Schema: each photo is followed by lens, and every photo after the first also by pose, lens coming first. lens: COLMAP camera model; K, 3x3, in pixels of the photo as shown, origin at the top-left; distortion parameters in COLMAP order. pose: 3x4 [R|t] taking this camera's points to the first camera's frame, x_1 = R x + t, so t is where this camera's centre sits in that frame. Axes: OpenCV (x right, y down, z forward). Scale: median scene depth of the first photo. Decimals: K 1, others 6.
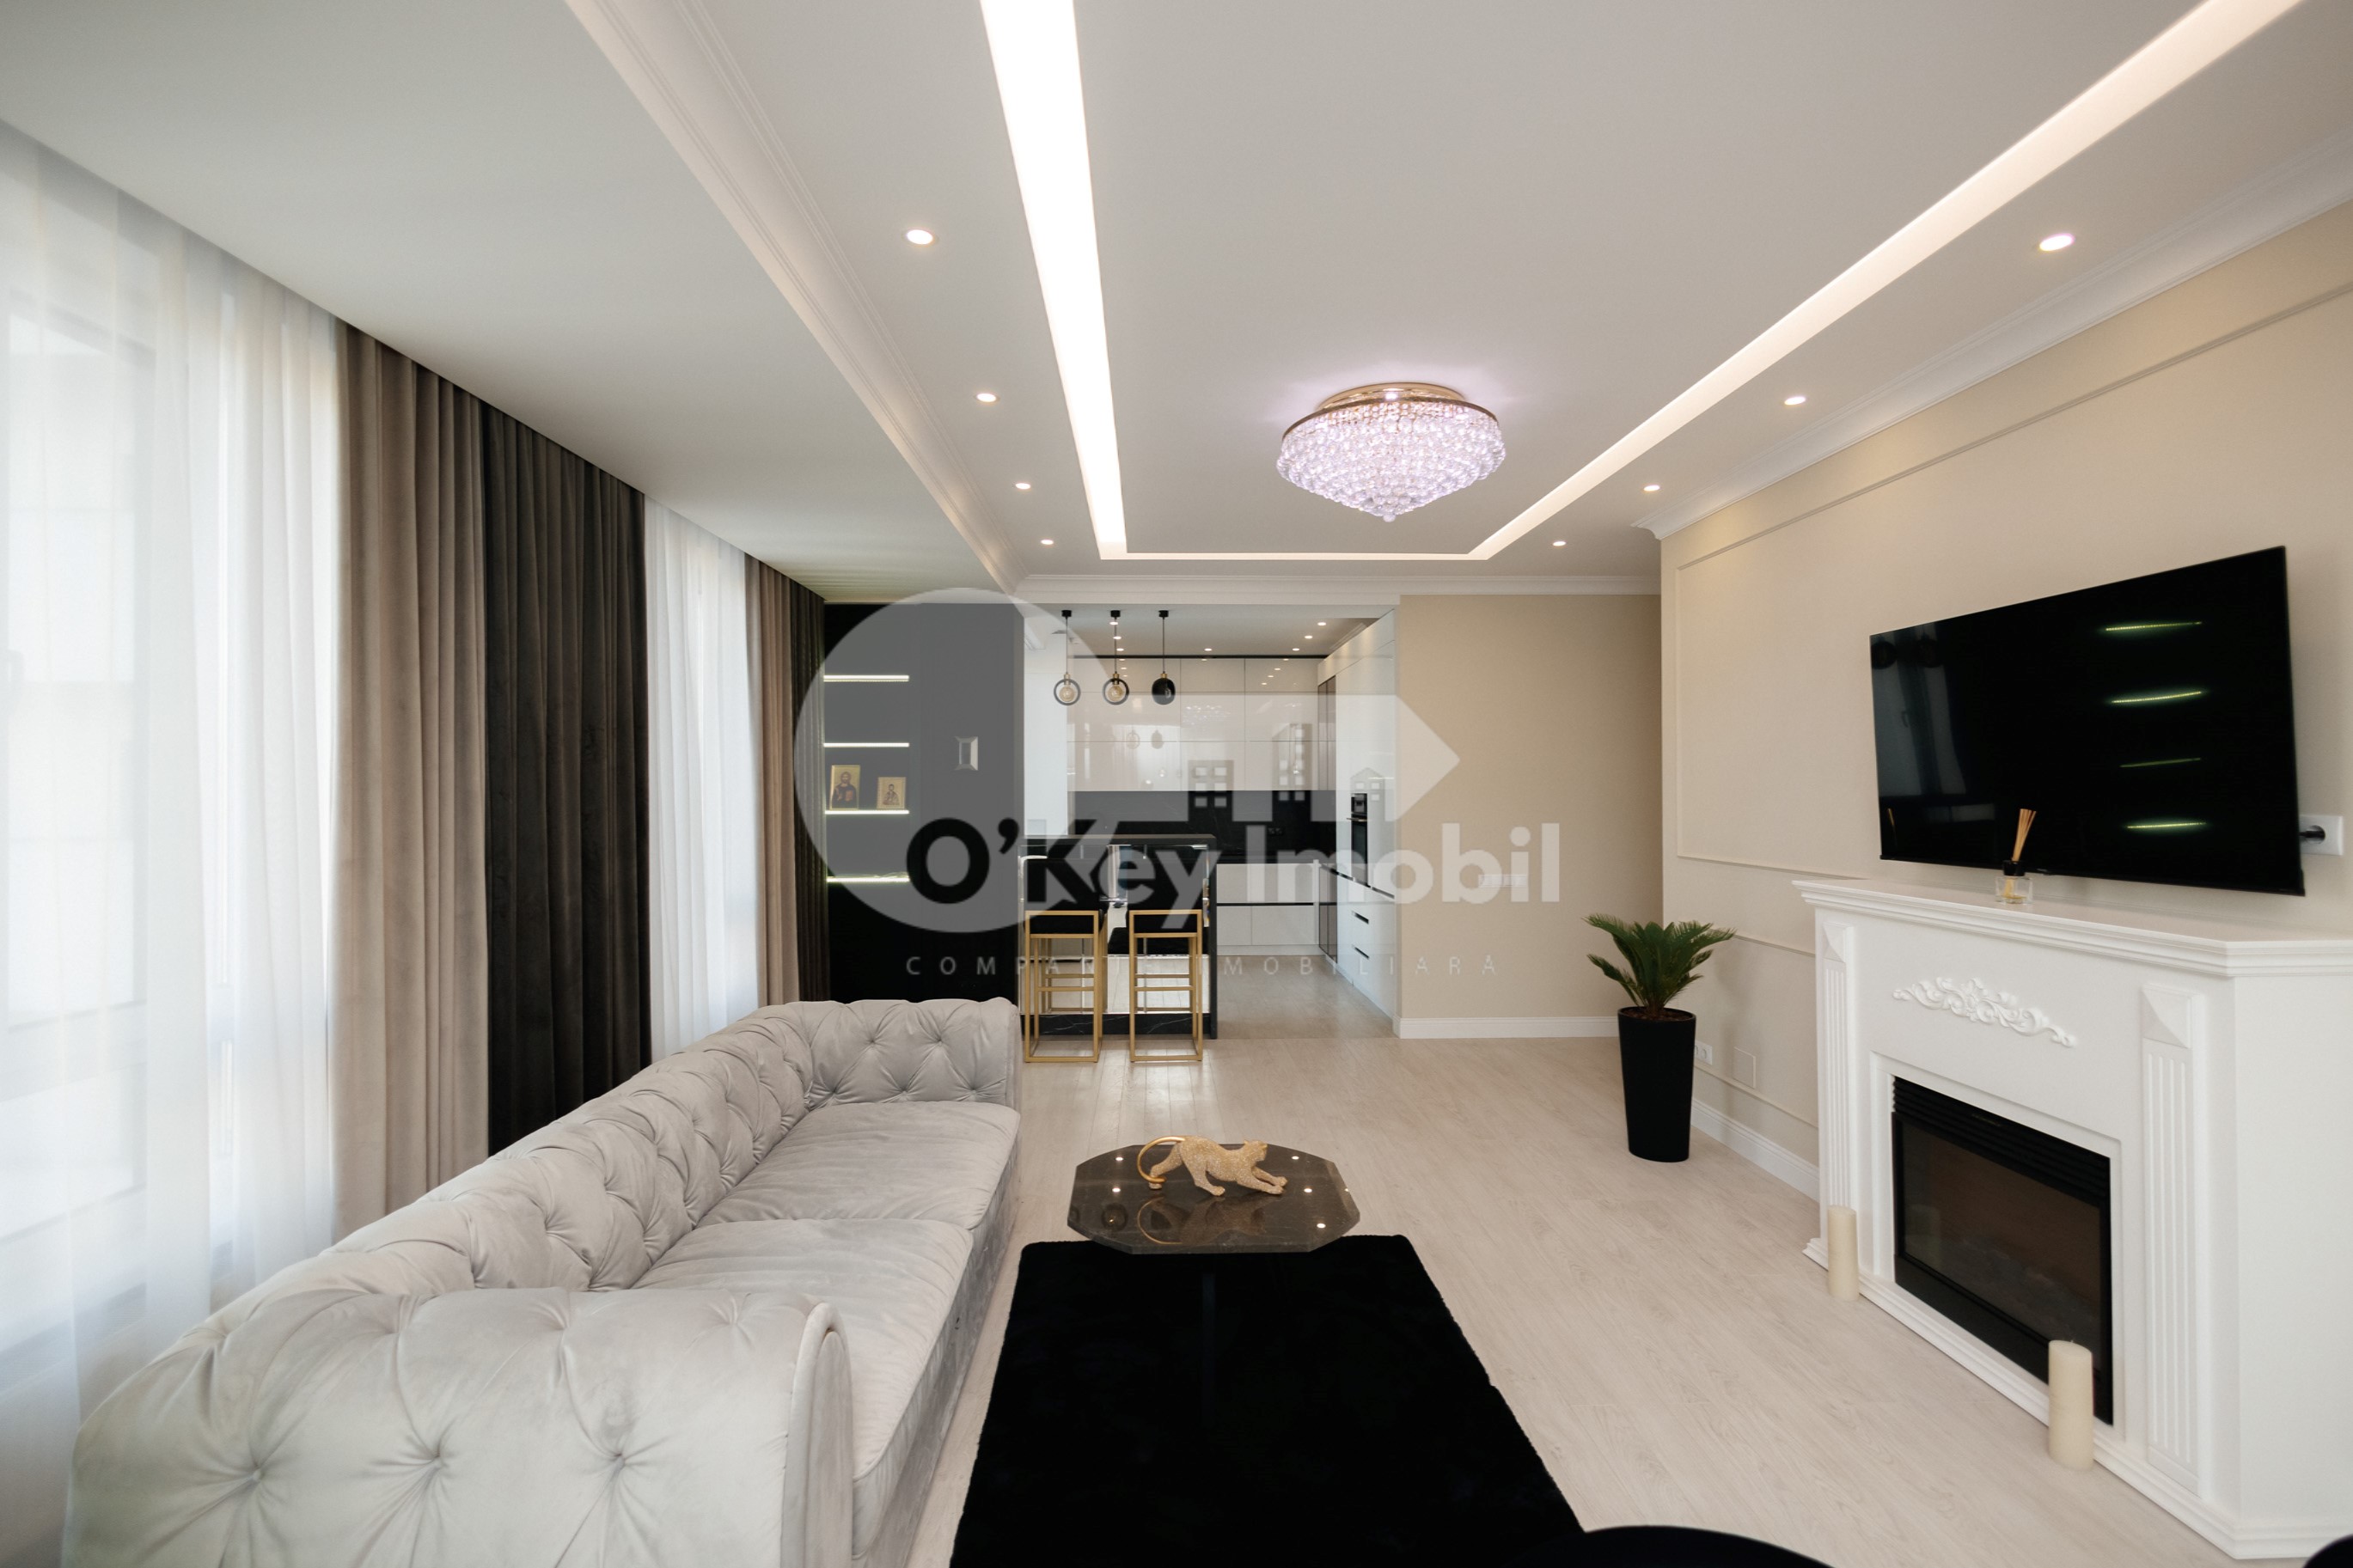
lens RADIAL K [[1083.7, 0, 1180.8], [0, 1083.7, 796.2], [0, 0, 1]] dist [0.001007, -0.000479]
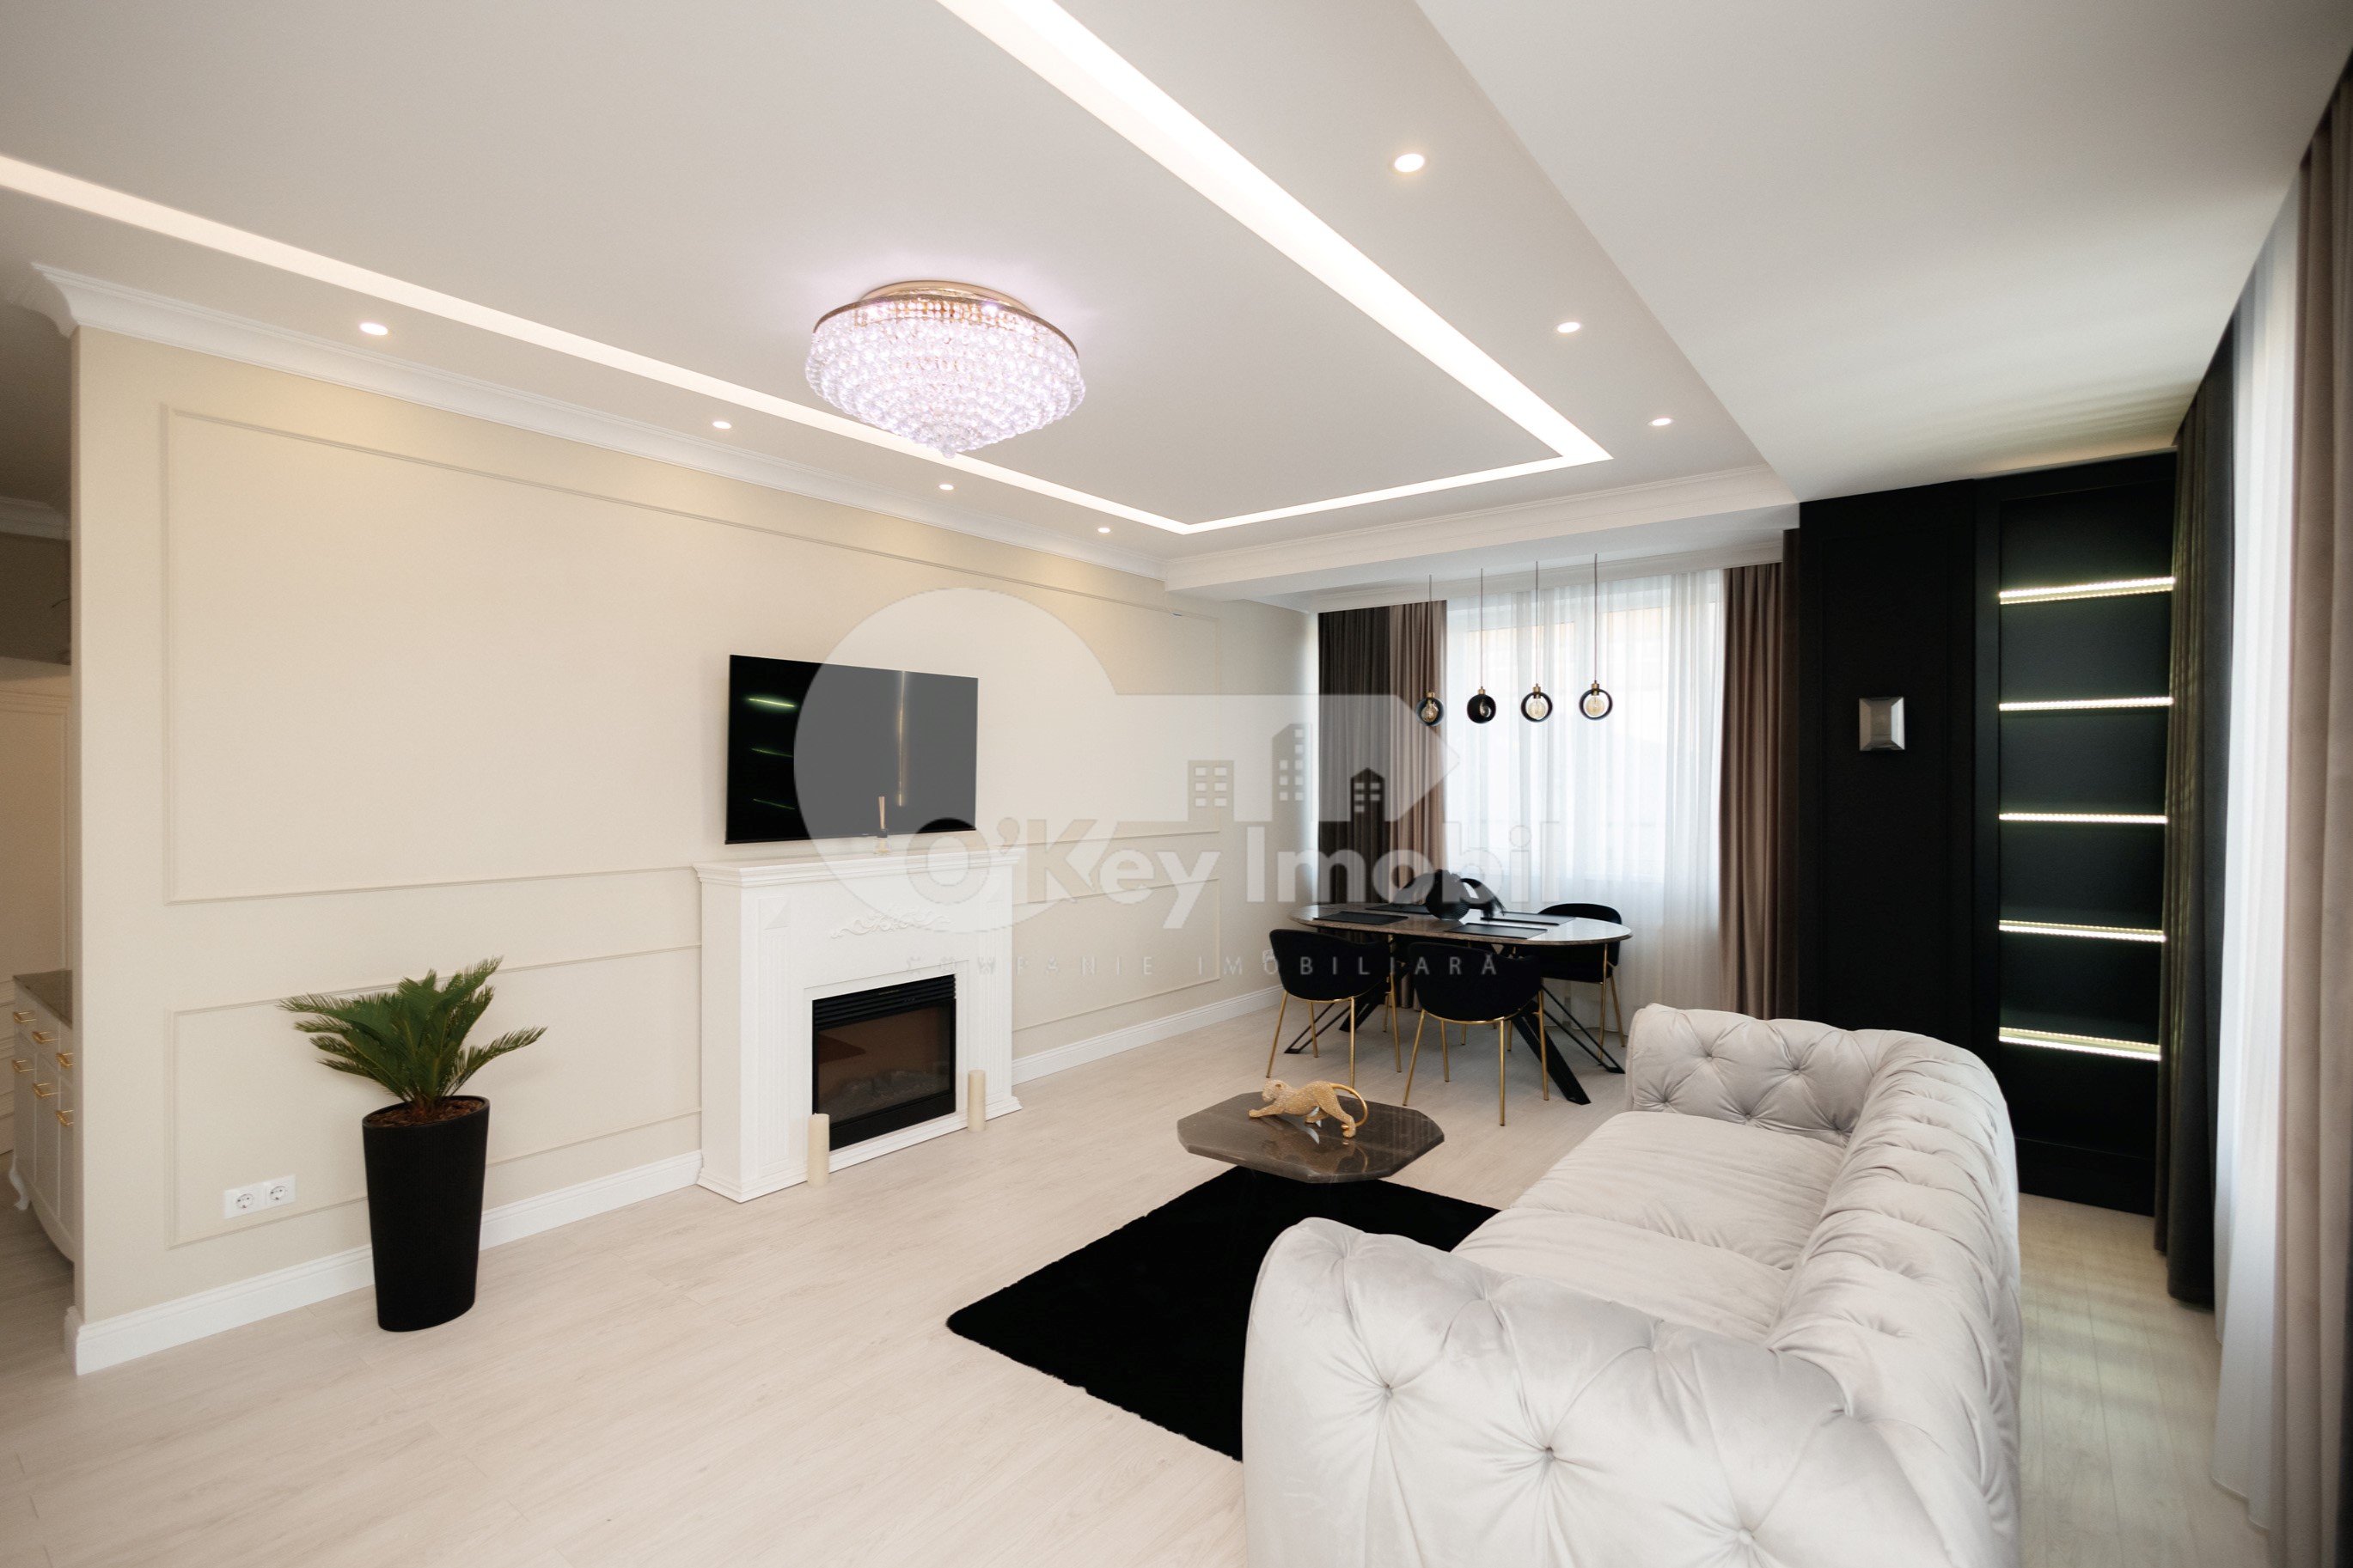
lens RADIAL K [[1080.4, 0, 1166.5], [0, 1080.4, 783.0], [0, 0, 1]] dist [0.000020, 0.011699]
pose [[-0.766938, 0.004548, 0.641705, -0.370871], [0.010654, 0.999927, 0.005645, -0.008500], [-0.641632, 0.011166, -0.766931, 1.223724]]
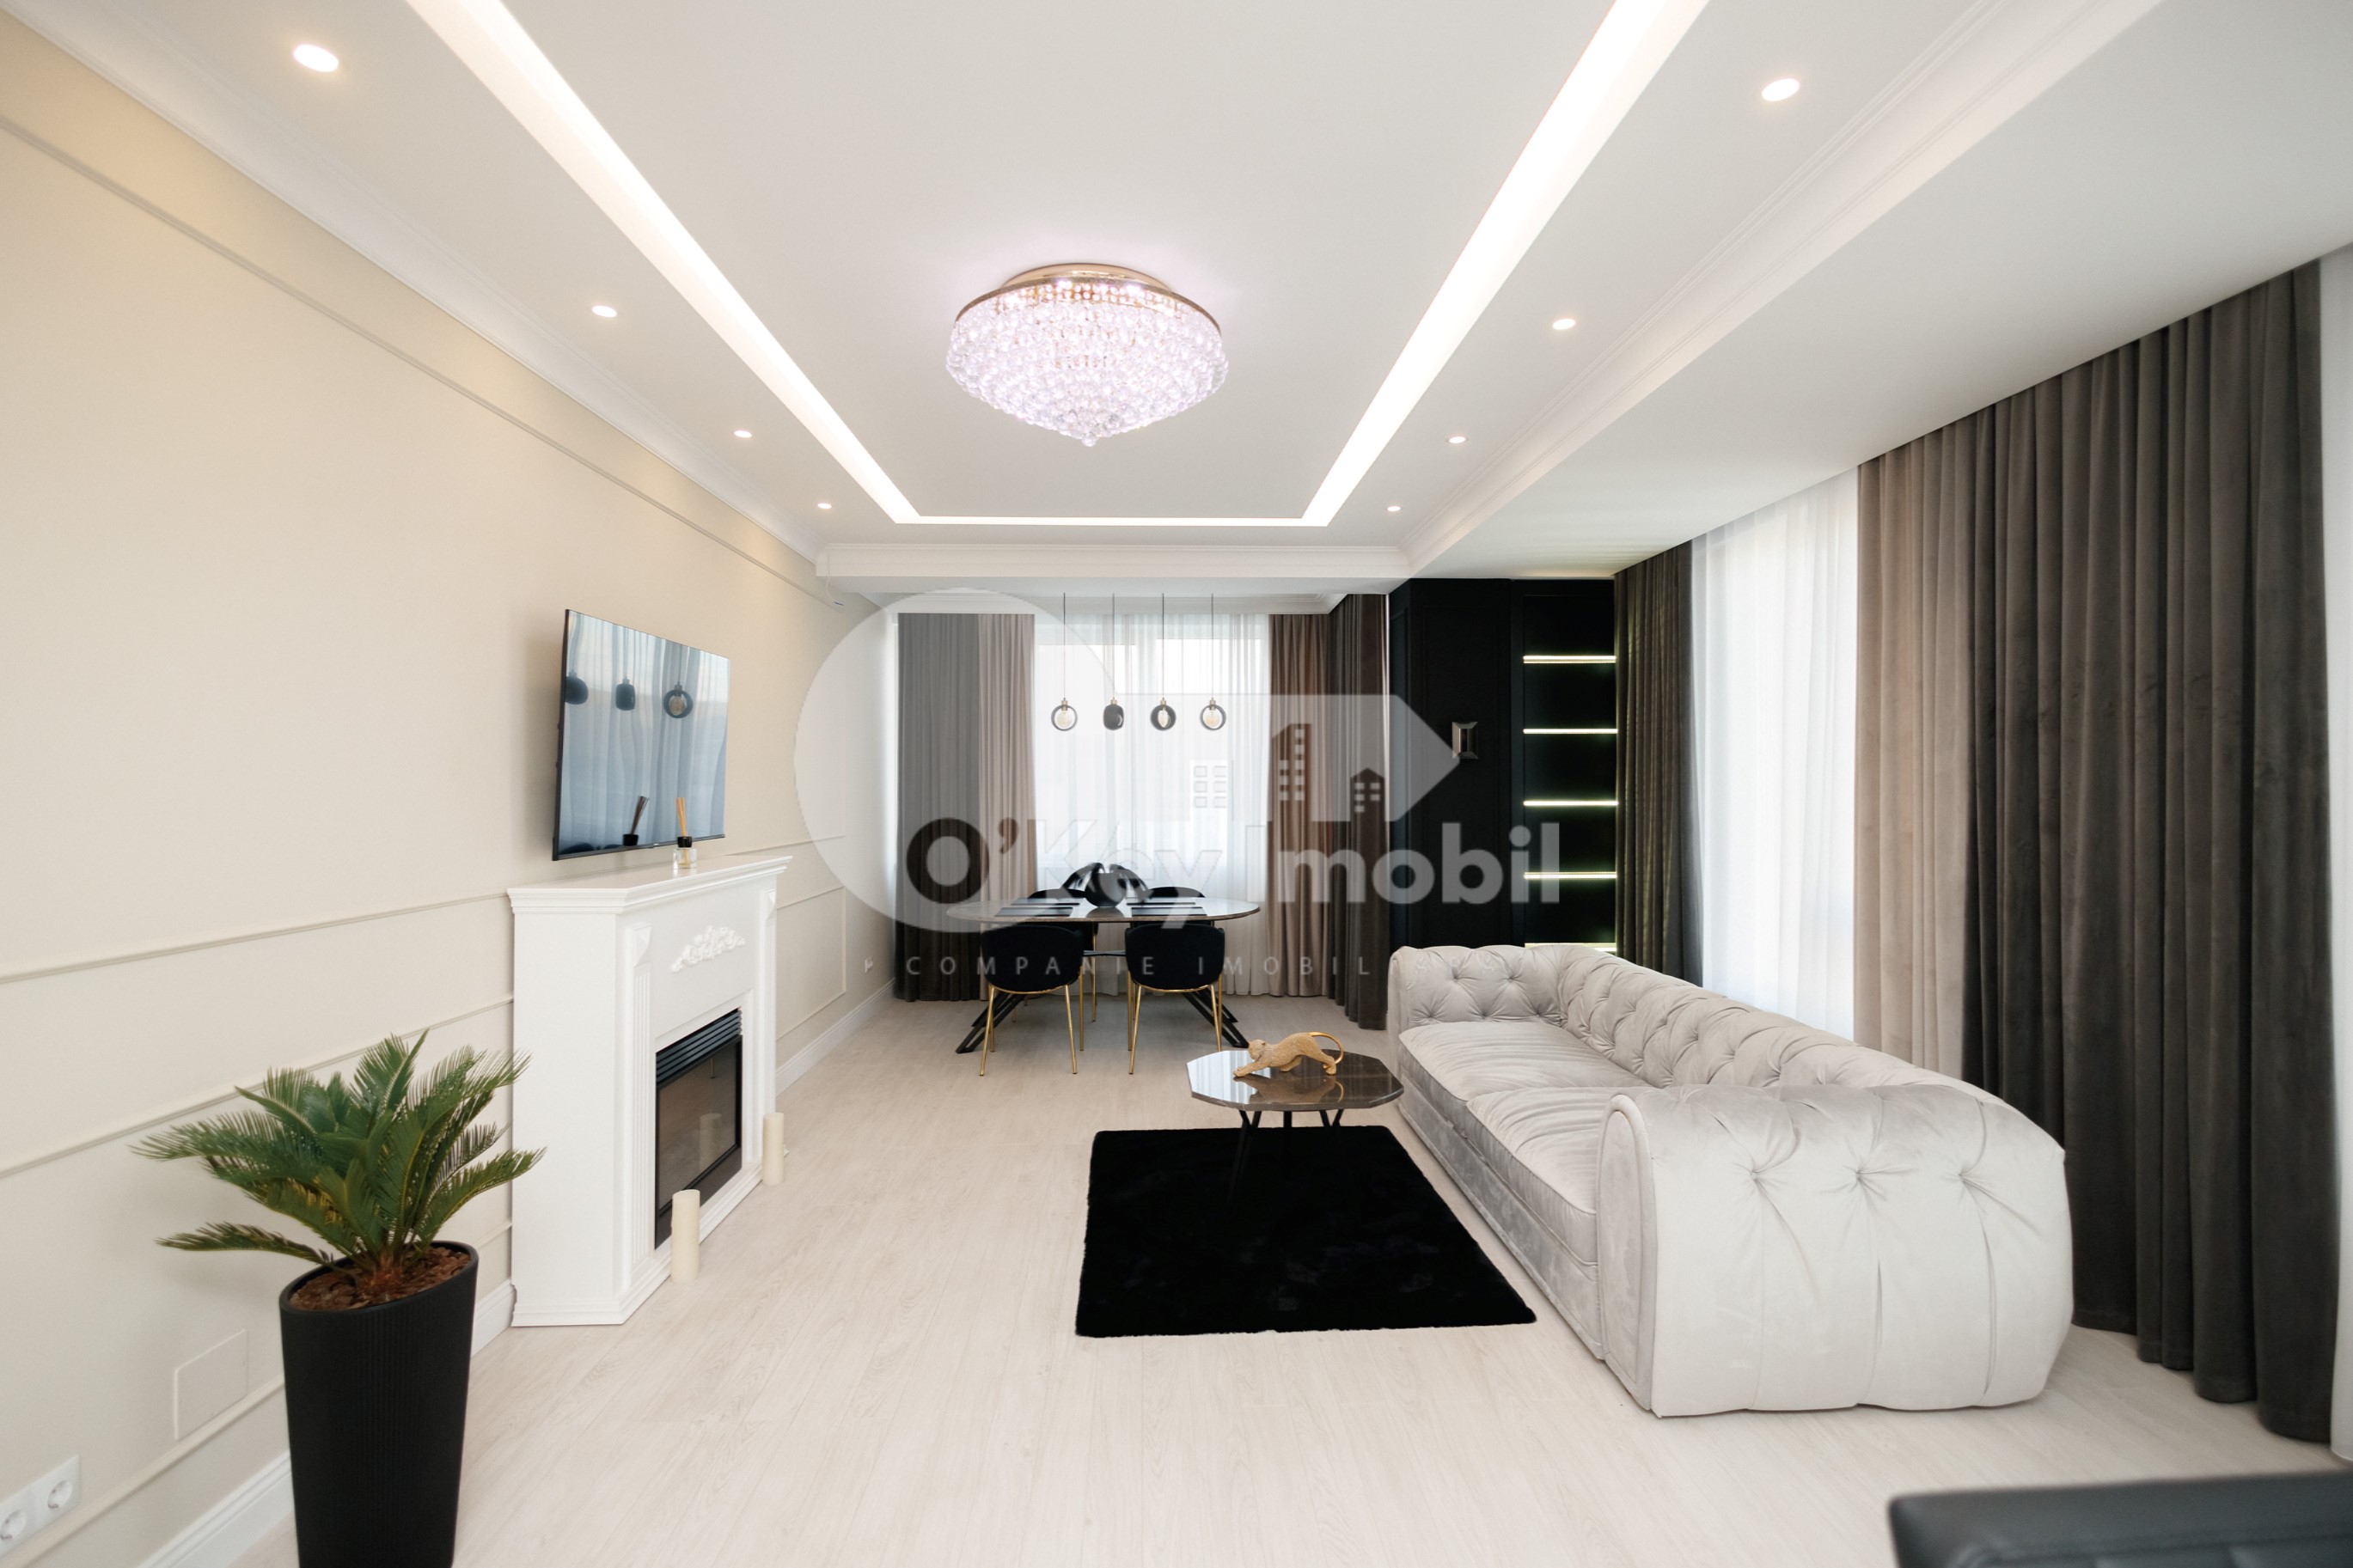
lens RADIAL K [[1085.3, 0, 1183.1], [0, 1085.3, 785.8], [0, 0, 1]] dist [-0.001888, 0.012027]
pose [[-0.999965, 0.008119, -0.001962, 0.102167], [0.008105, 0.999941, 0.007223, -0.004056], [0.002021, 0.007207, -0.999972, 1.450366]]
